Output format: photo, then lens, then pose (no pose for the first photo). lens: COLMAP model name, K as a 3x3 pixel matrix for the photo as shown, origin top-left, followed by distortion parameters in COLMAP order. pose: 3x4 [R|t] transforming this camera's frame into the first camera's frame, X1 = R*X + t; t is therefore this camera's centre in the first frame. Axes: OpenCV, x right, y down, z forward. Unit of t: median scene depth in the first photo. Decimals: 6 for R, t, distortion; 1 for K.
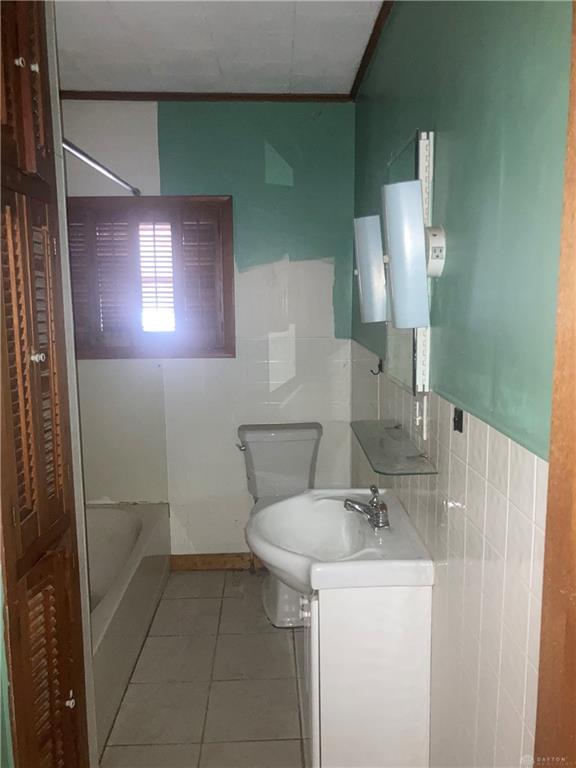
lens RADIAL K [[614.7, 0, 288.0], [0, 614.7, 384.0], [0, 0, 1]] dist [0.027948, -0.107530]
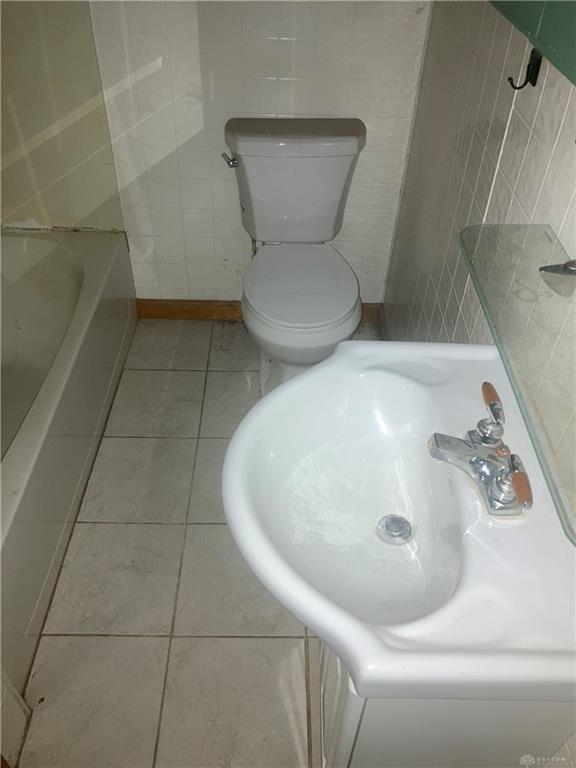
lens RADIAL K [[614.7, 0, 288.0], [0, 614.7, 384.0], [0, 0, 1]] dist [0.027948, -0.107530]
pose [[0.998856, 0.047383, 0.006433, -0.012227], [-0.042848, 0.827186, 0.560292, -0.055006], [0.021227, -0.559927, 0.828270, 0.354354]]
